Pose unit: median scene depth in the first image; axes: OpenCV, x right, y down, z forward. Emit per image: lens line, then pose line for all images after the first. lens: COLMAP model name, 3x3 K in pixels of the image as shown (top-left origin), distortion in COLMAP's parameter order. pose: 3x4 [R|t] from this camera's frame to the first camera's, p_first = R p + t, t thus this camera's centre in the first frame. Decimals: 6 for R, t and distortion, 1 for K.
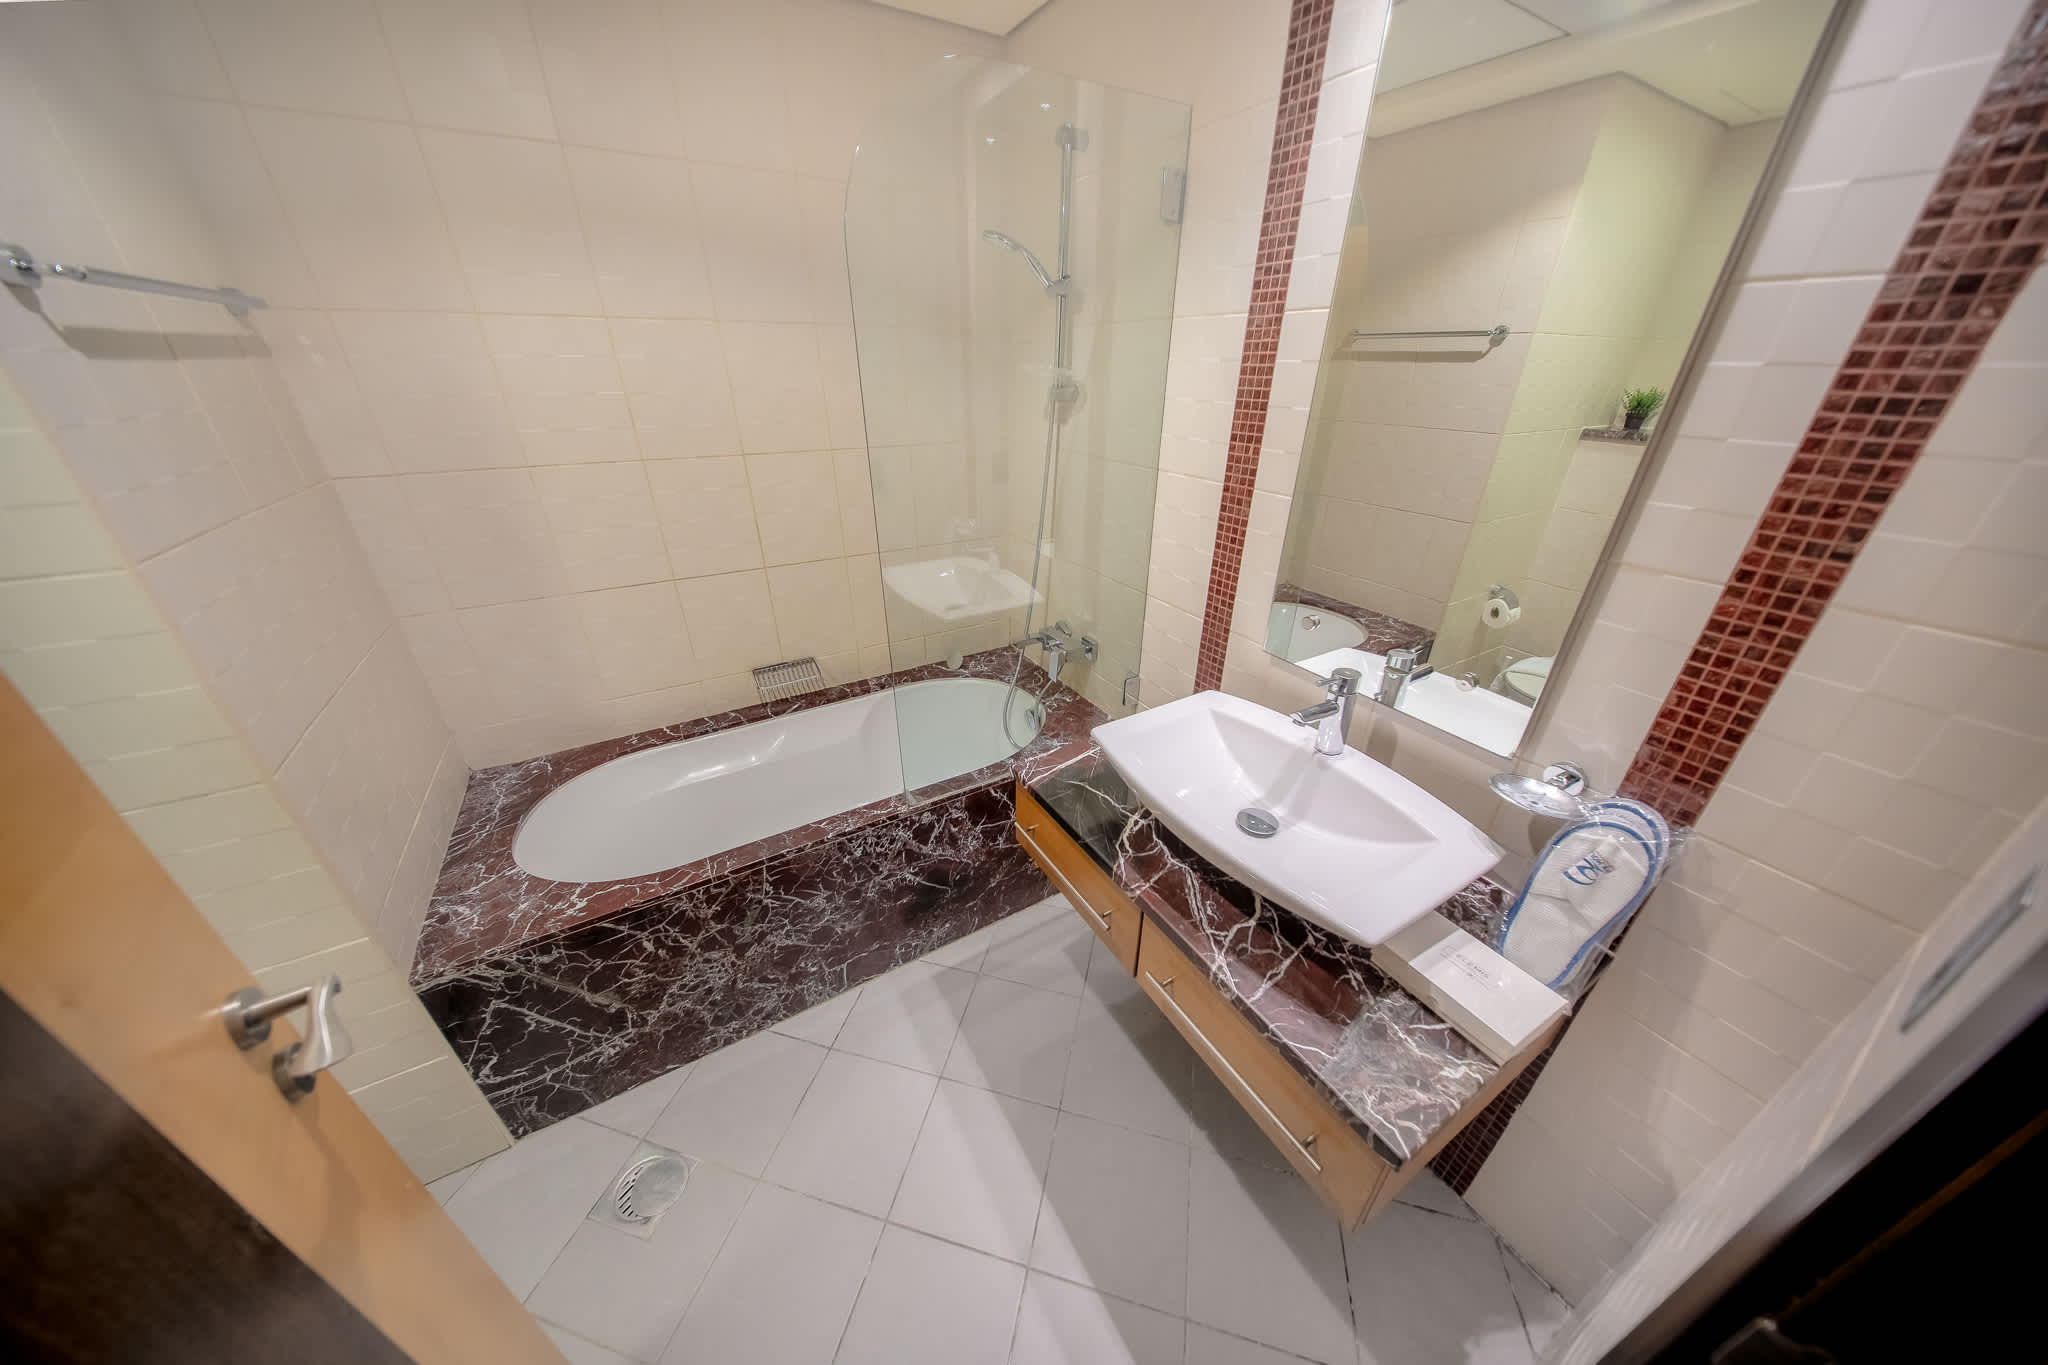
lens RADIAL K [[614.8, 0, 1017.7], [0, 614.8, 686.2], [0, 0, 1]] dist [0.000326, -0.000066]
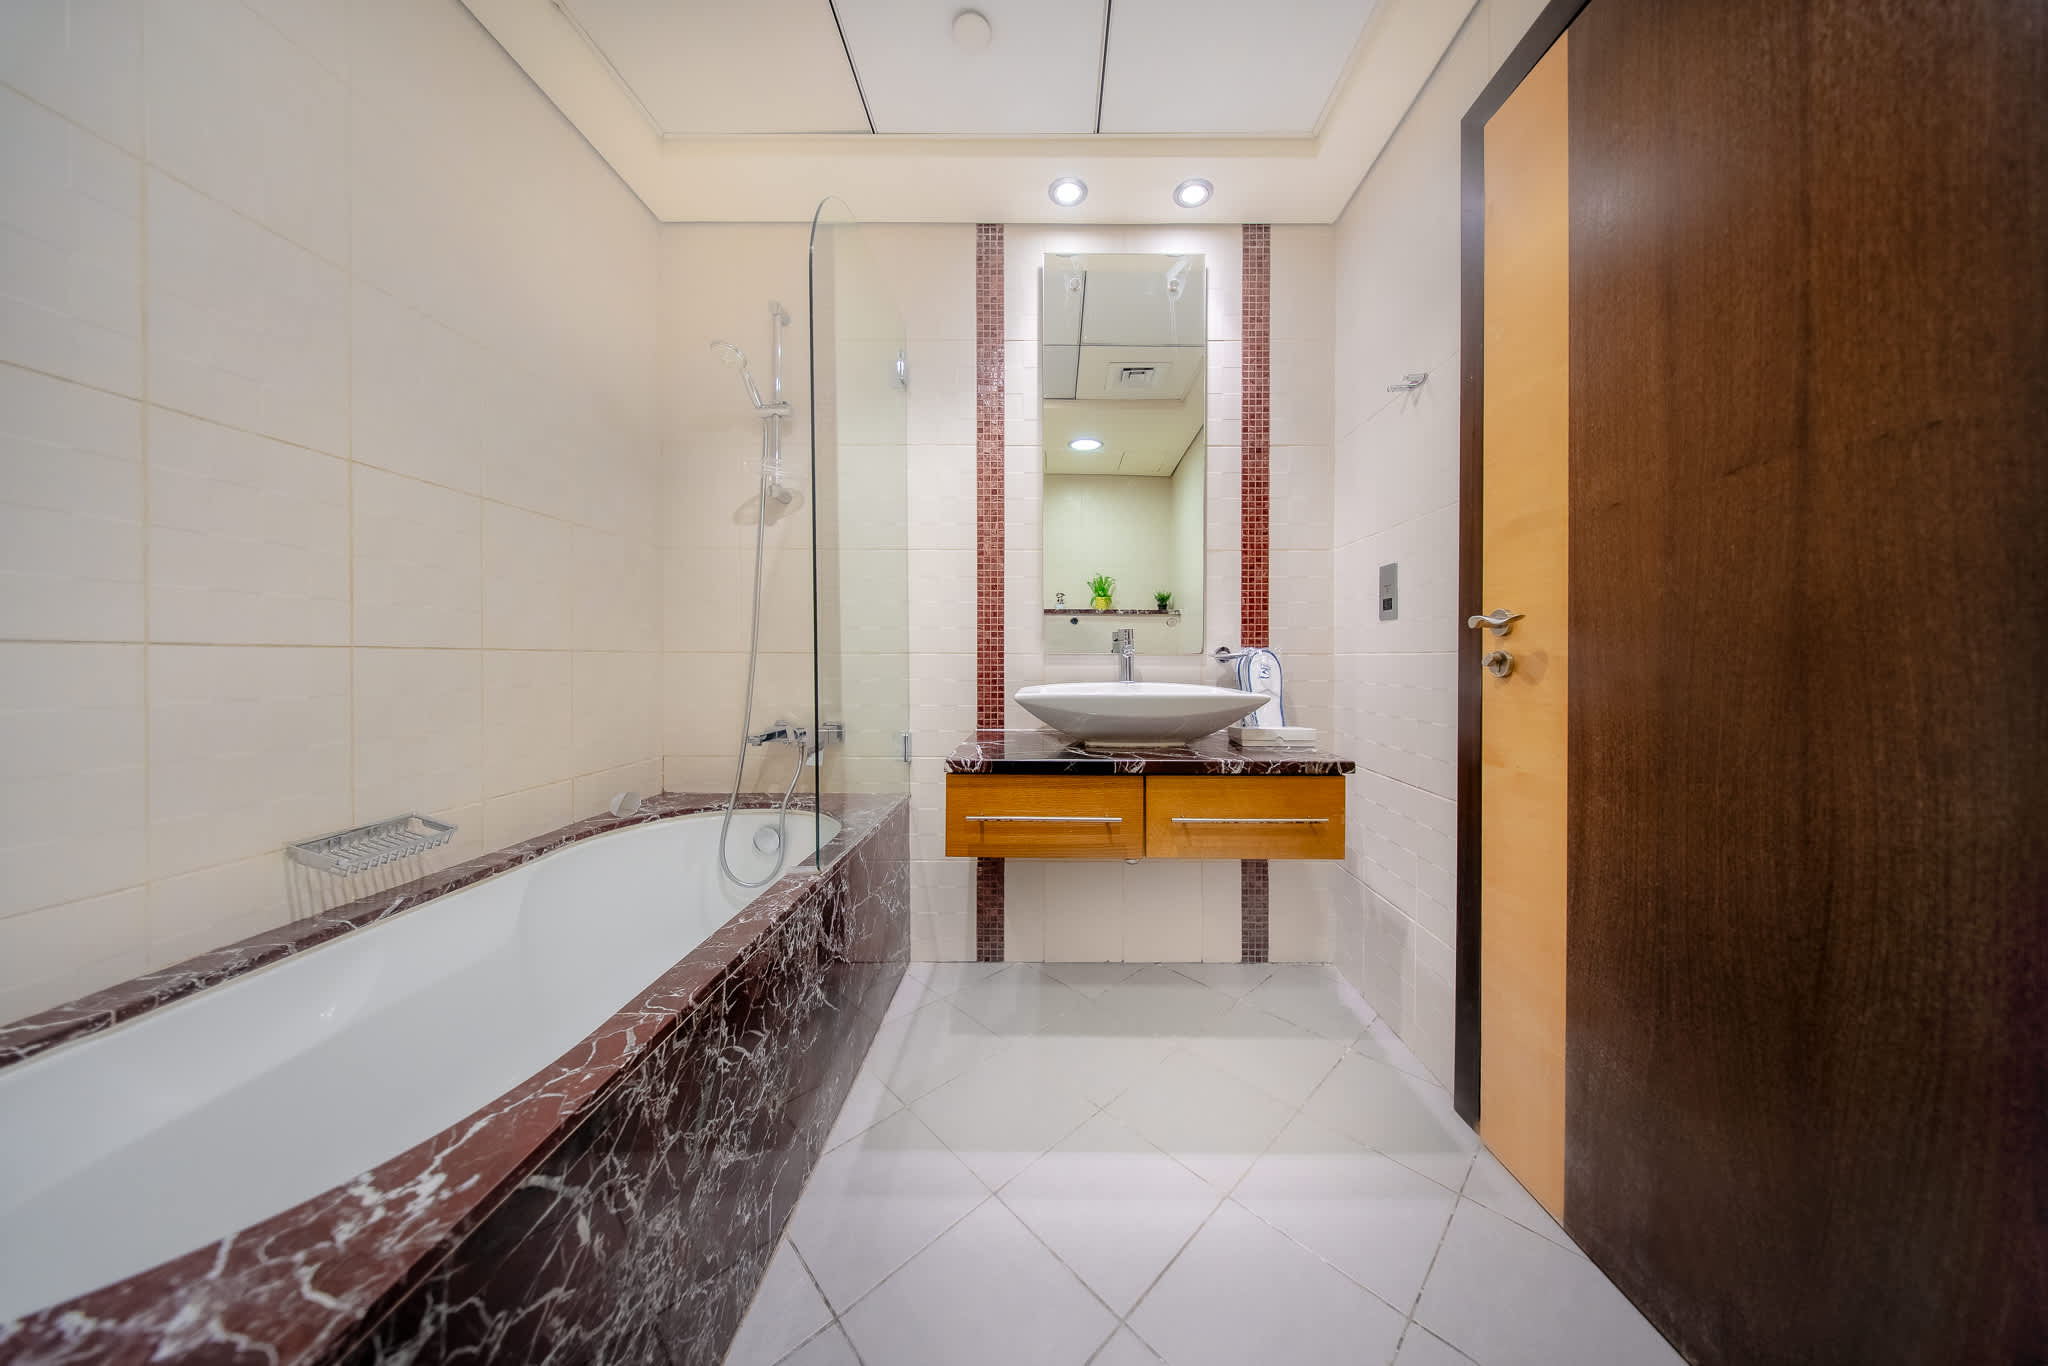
lens RADIAL K [[614.8, 0, 1017.7], [0, 614.8, 686.7], [0, 0, 1]] dist [0.000326, -0.000066]
pose [[0.533527, -0.022073, 0.845495, -0.885969], [0.383344, 0.897395, -0.218472, 0.319741], [-0.753921, 0.440676, 0.487246, 0.420102]]
